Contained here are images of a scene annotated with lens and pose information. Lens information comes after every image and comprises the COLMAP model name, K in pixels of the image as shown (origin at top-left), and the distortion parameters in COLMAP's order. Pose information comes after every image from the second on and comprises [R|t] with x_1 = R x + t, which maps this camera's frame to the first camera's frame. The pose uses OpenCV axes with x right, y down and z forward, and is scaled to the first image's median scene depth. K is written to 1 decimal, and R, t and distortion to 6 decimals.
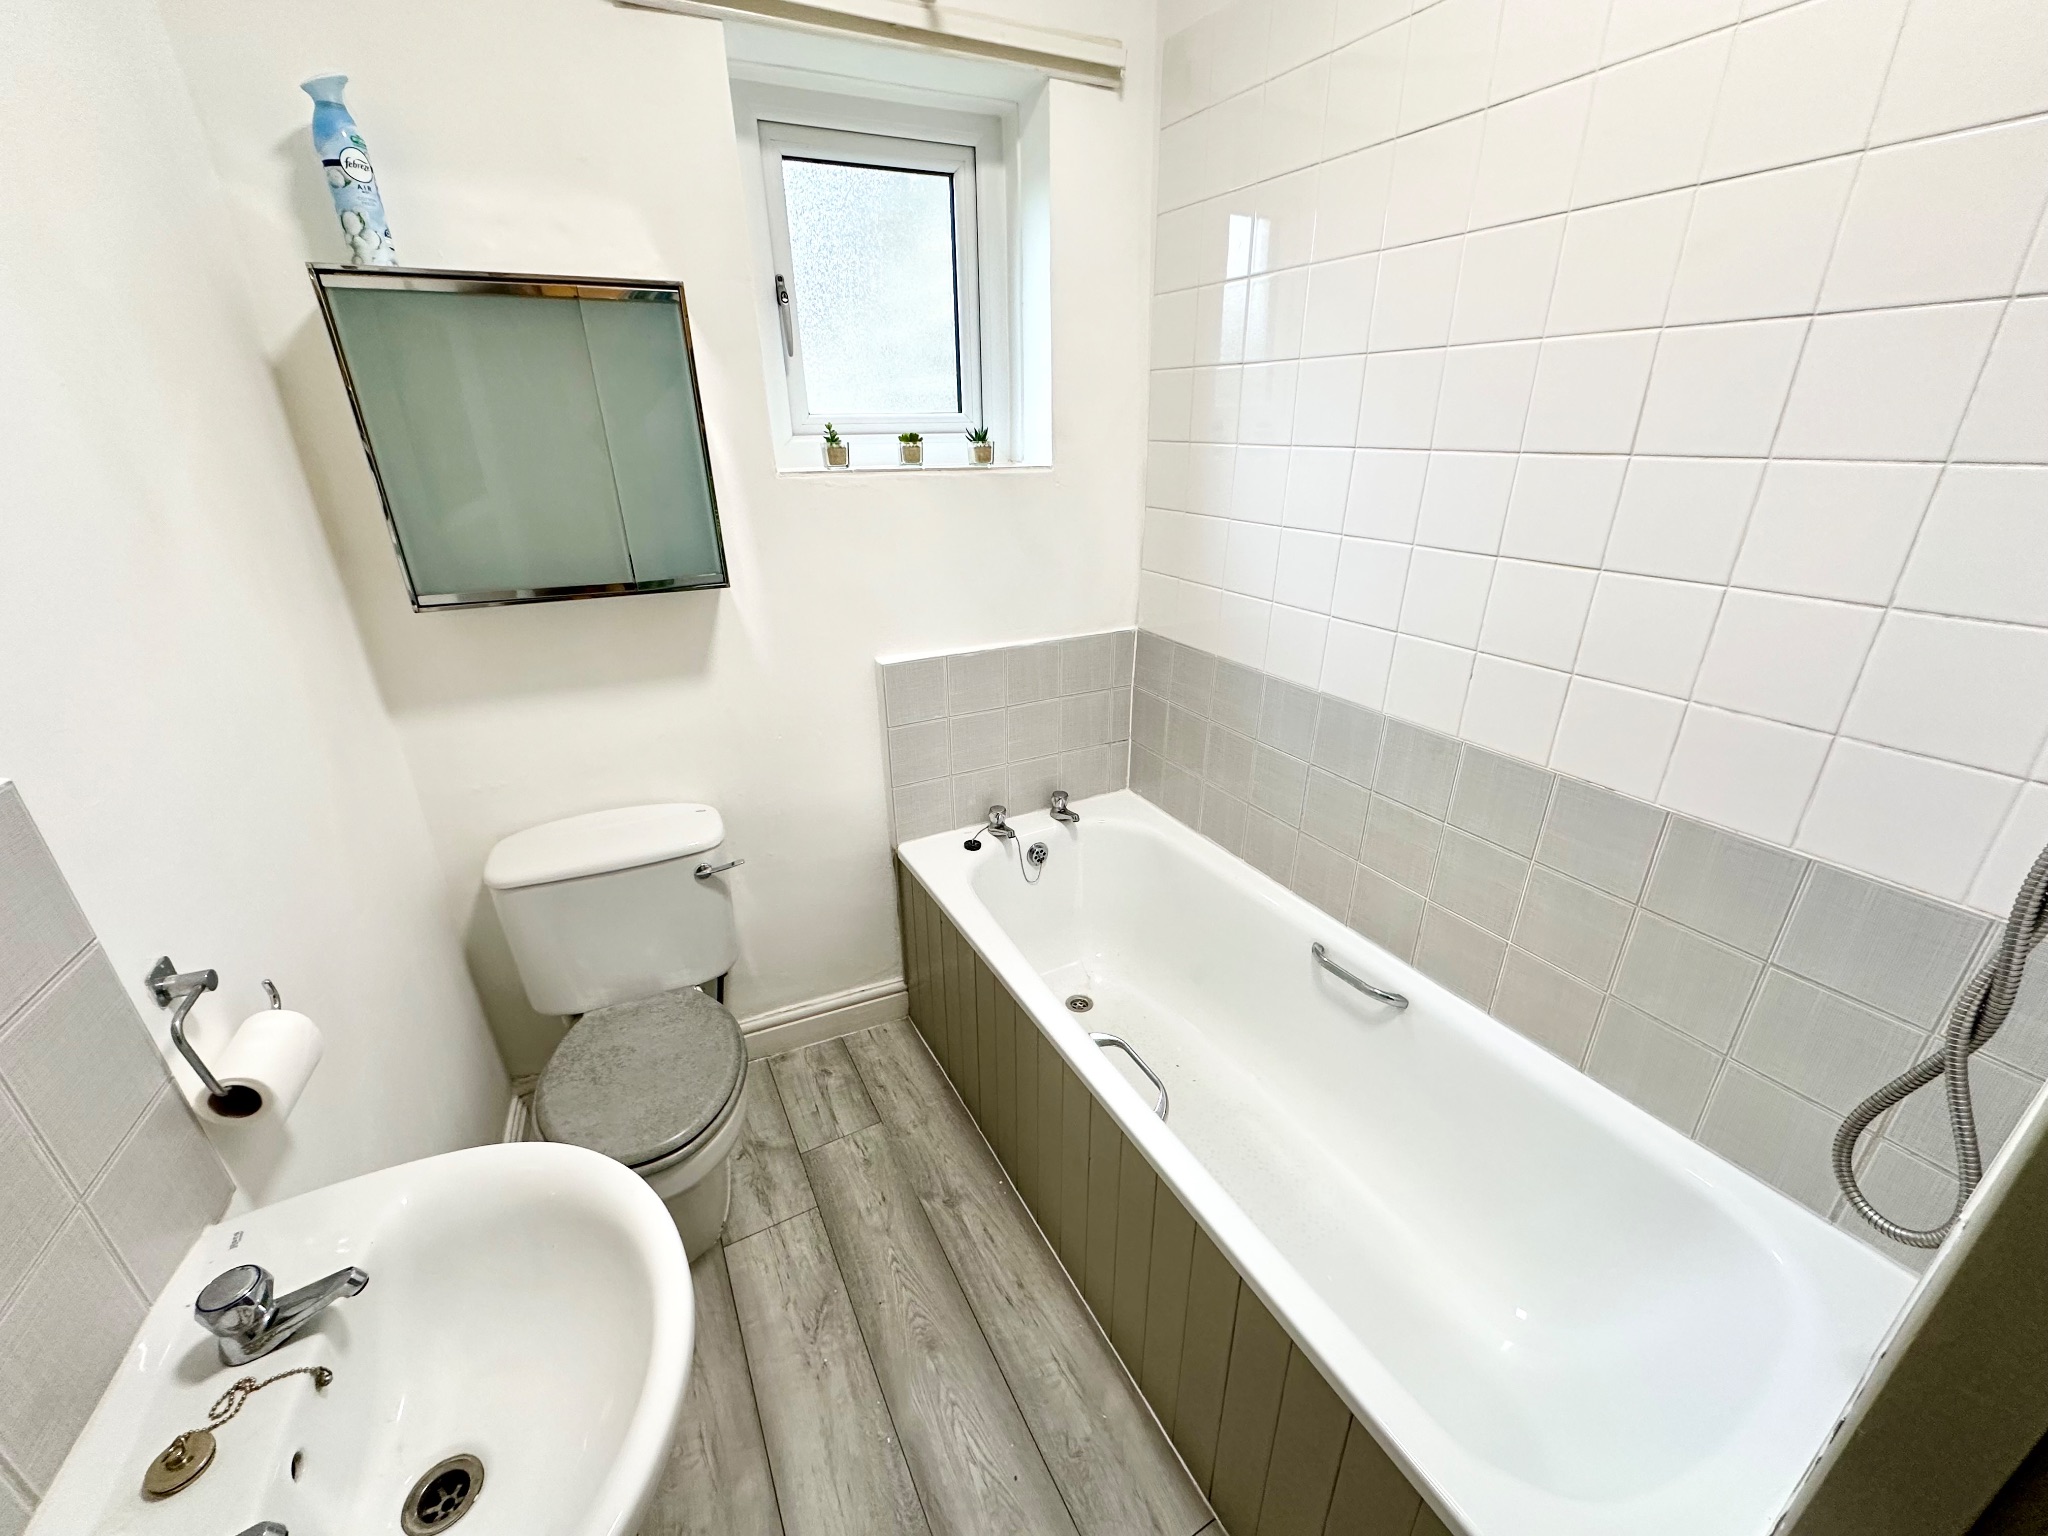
lens RADIAL K [[809.4, 0, 1020.6], [0, 809.4, 762.7], [0, 0, 1]] dist [-0.003629, 0.000307]
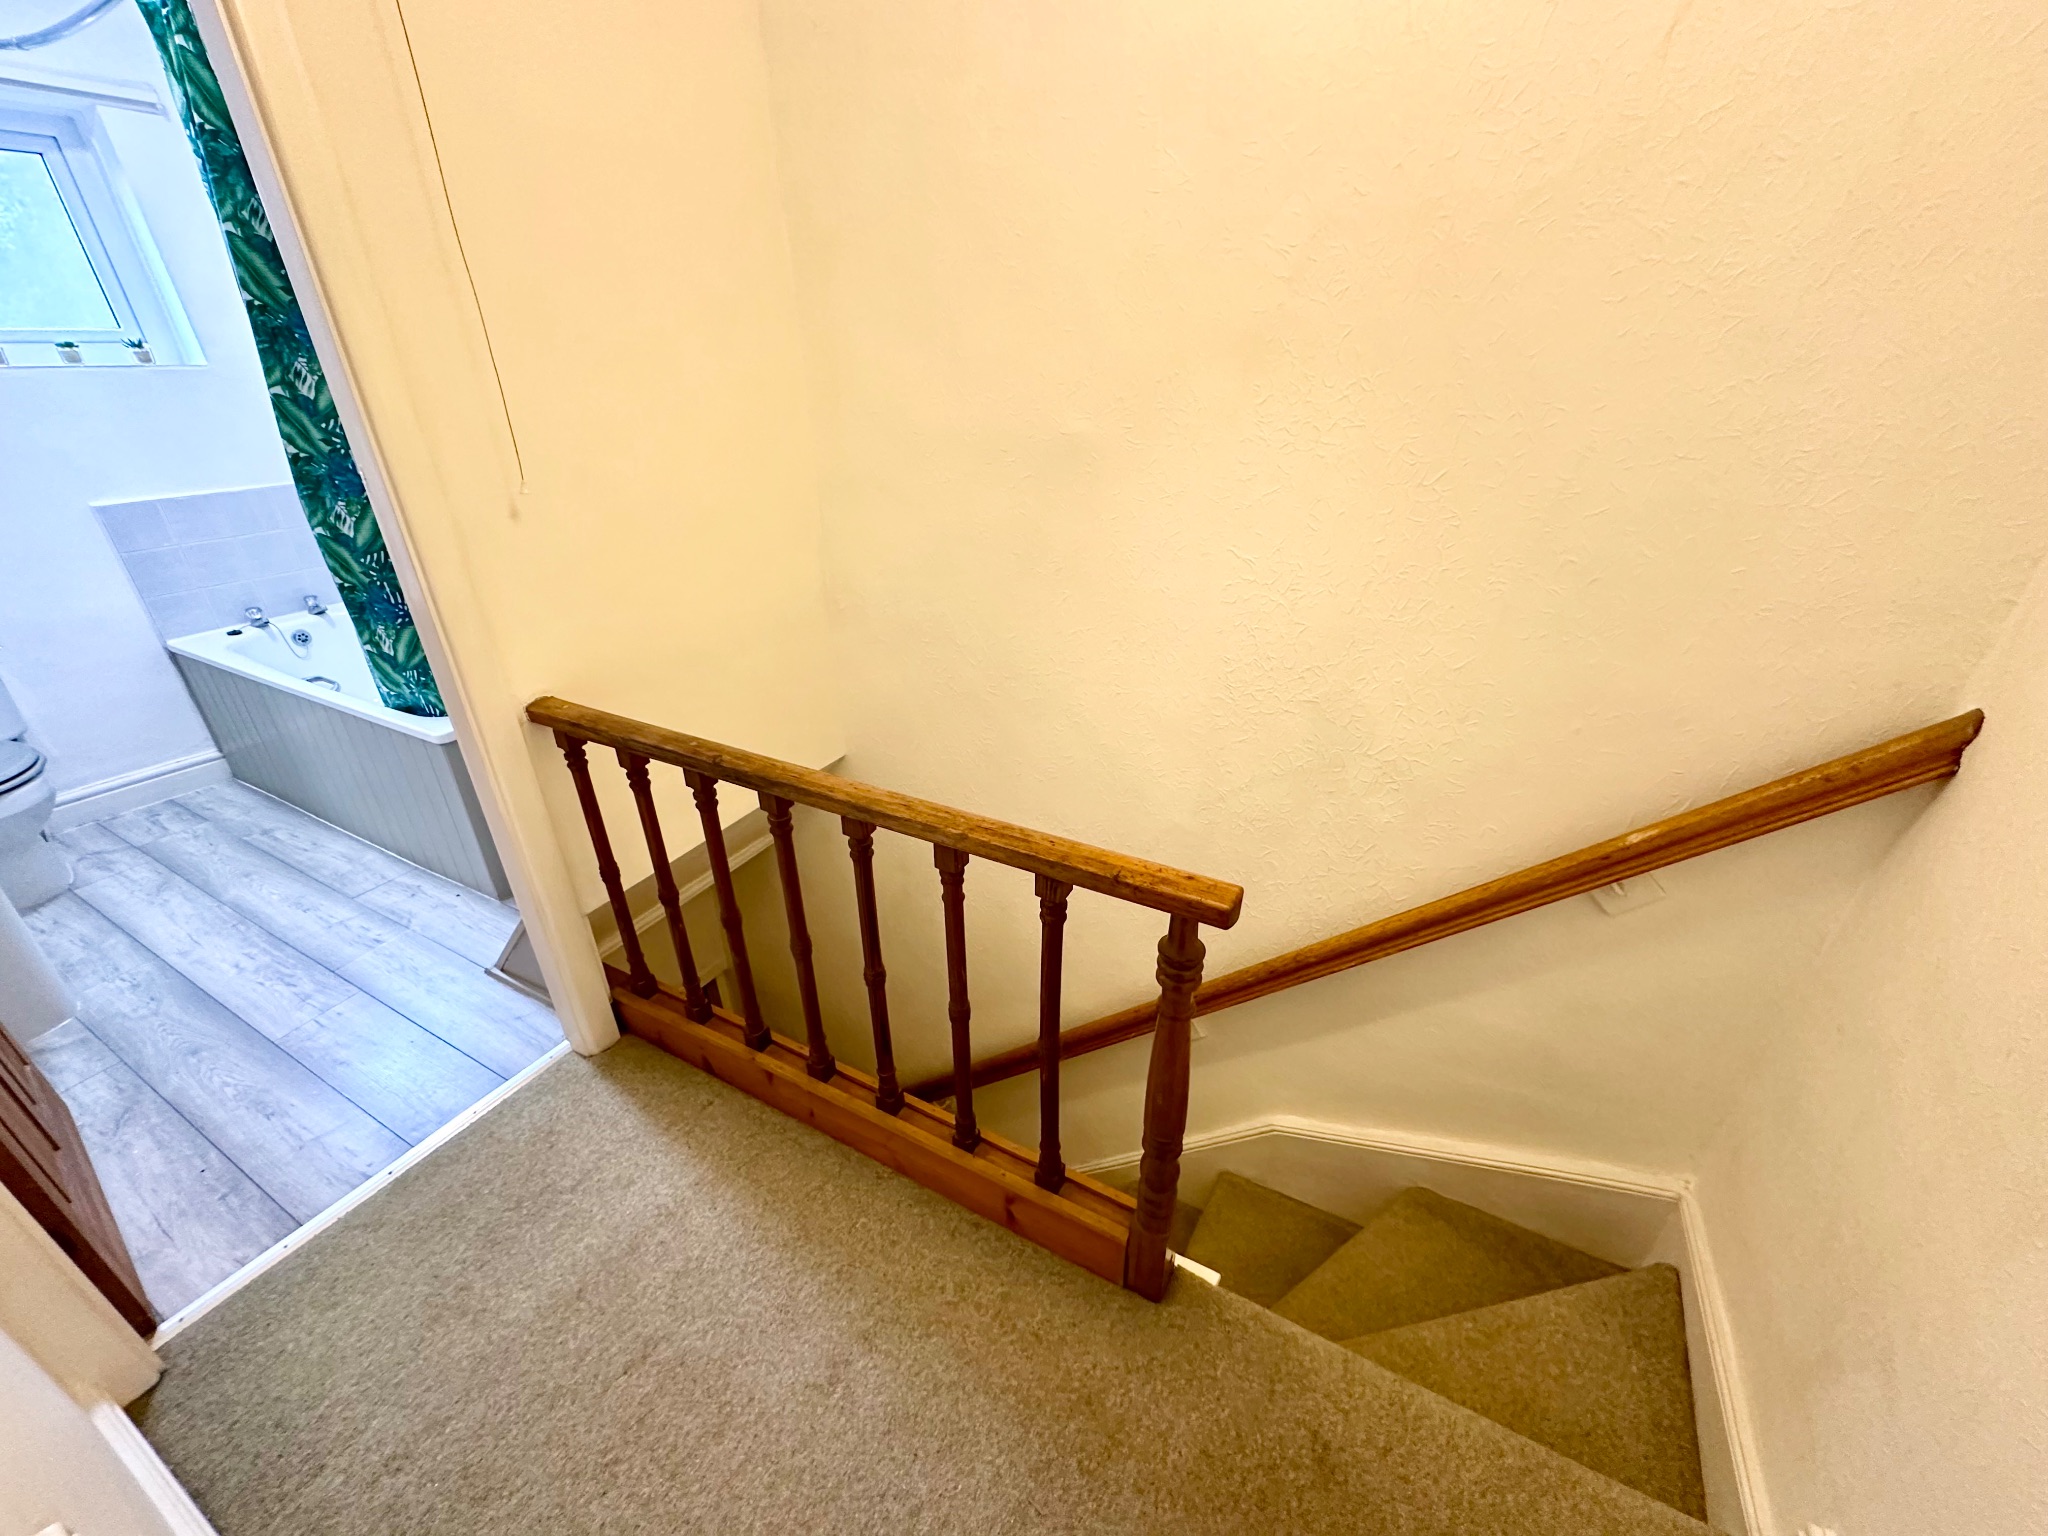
lens RADIAL K [[809.4, 0, 1029.2], [0, 809.4, 765.7], [0, 0, 1]] dist [-0.003629, 0.000307]
pose [[0.836541, -0.246251, 0.489448, 0.467273], [0.211054, 0.969202, 0.126900, 0.571517], [-0.505623, -0.002857, 0.862750, -1.252527]]
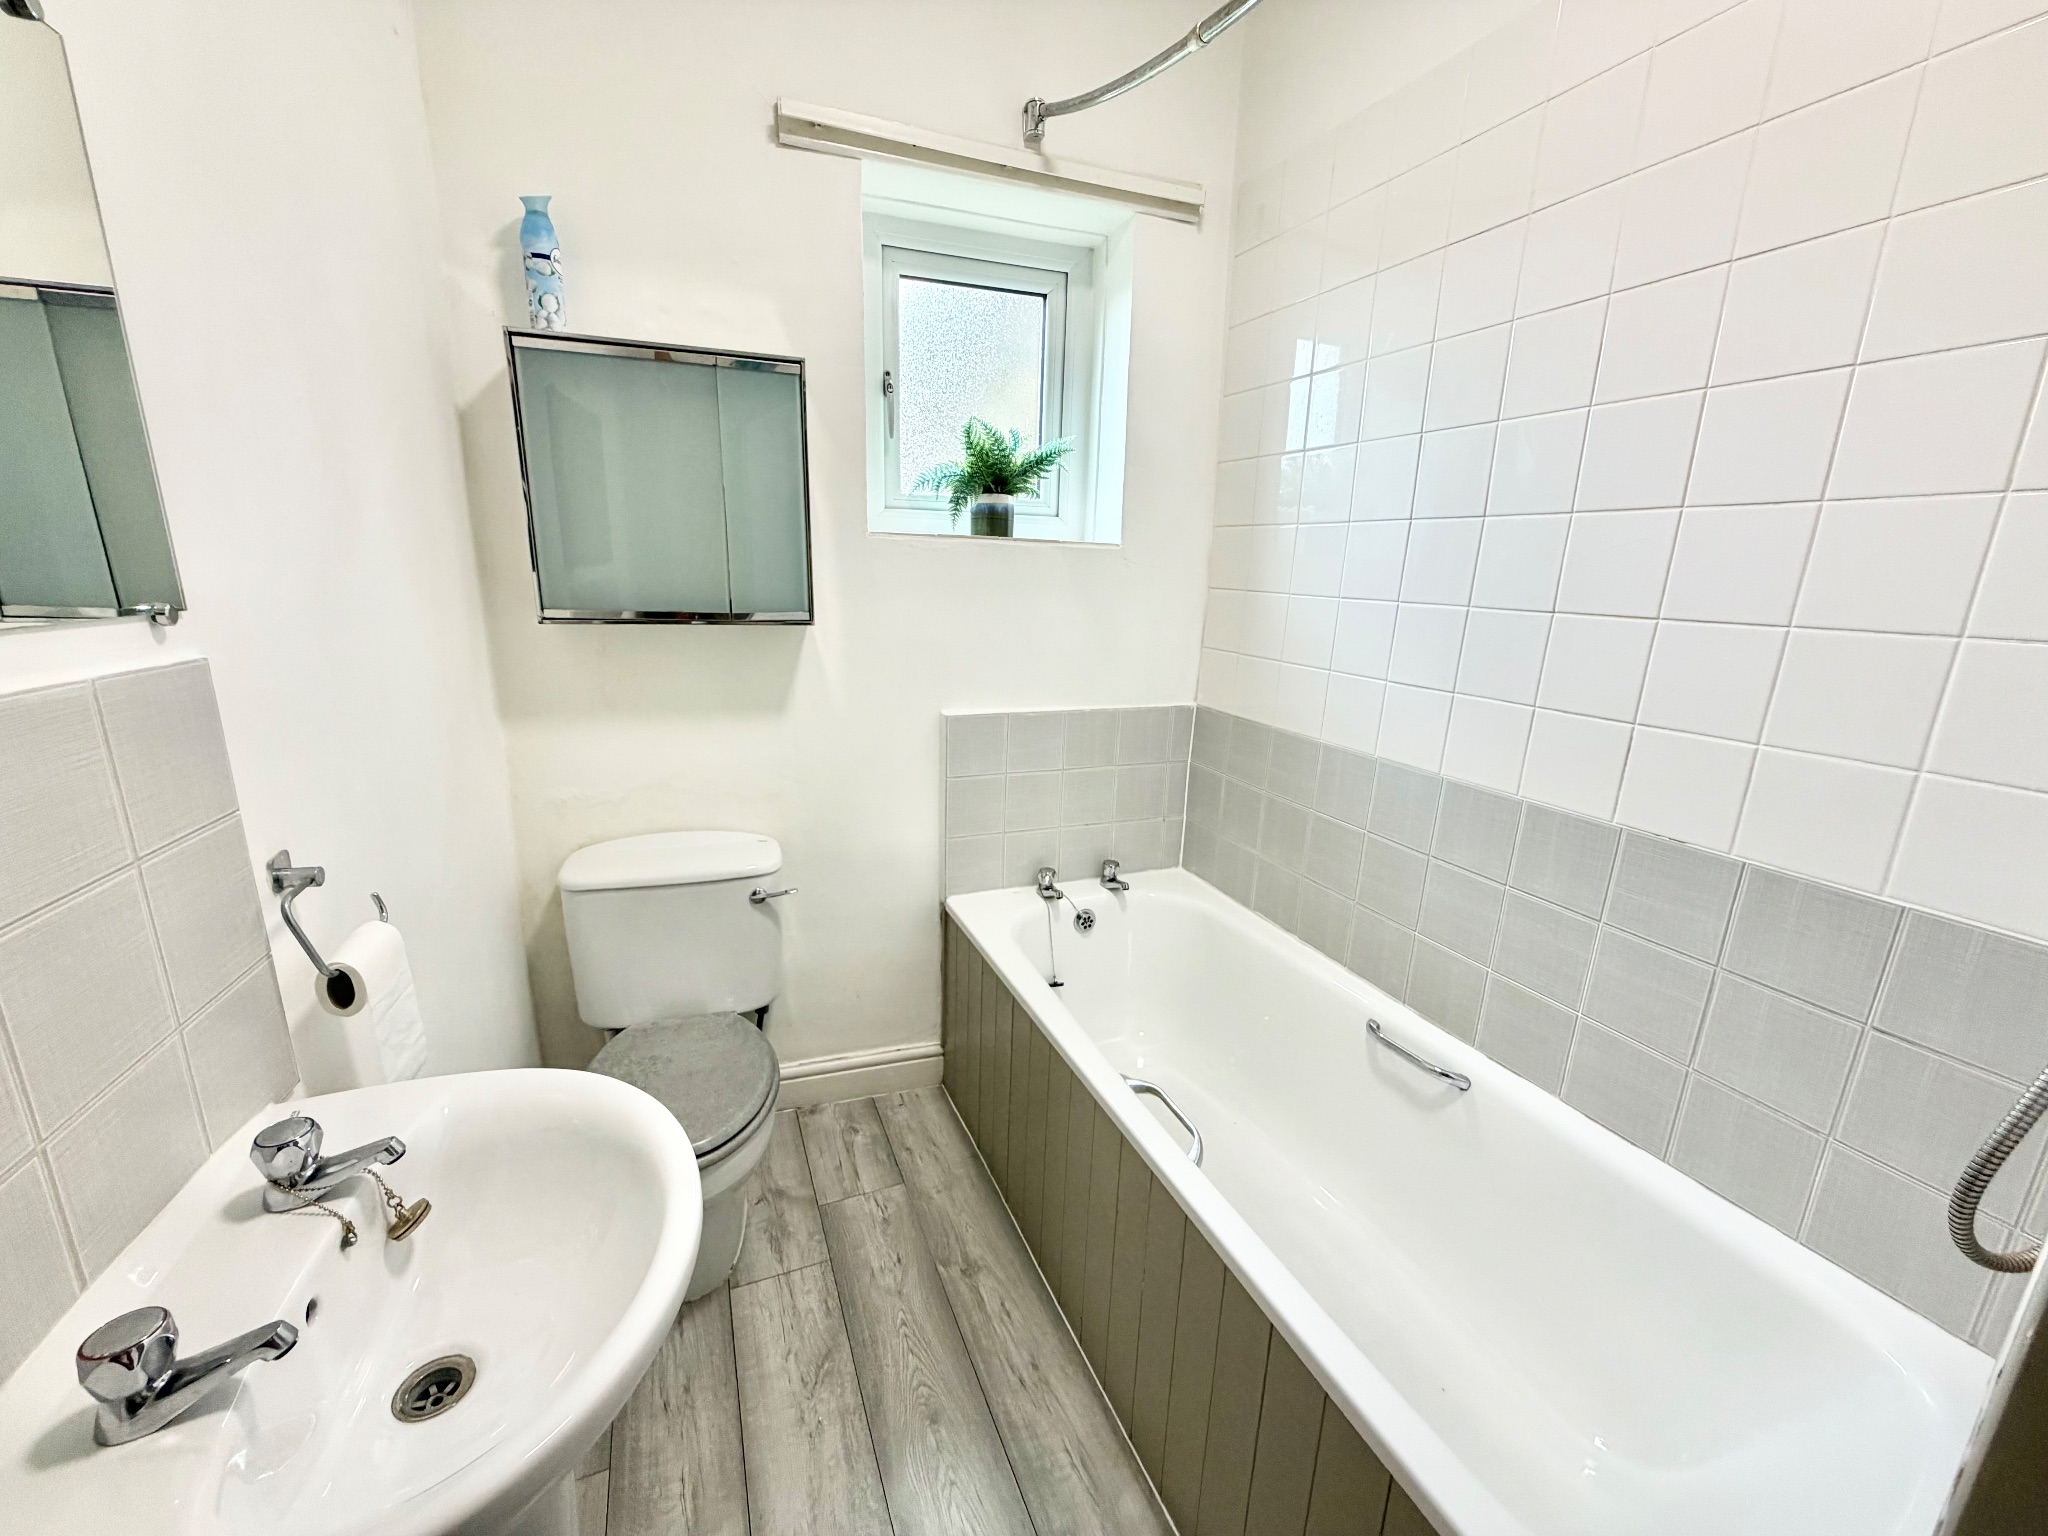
lens RADIAL K [[811.6, 0, 1014.0], [0, 811.6, 767.7], [0, 0, 1]] dist [-0.001392, -0.000651]
pose [[0.994059, 0.062438, -0.089151, 0.014998], [-0.075433, 0.985688, -0.150763, 0.110875], [0.078462, 0.156593, 0.984542, -0.020054]]
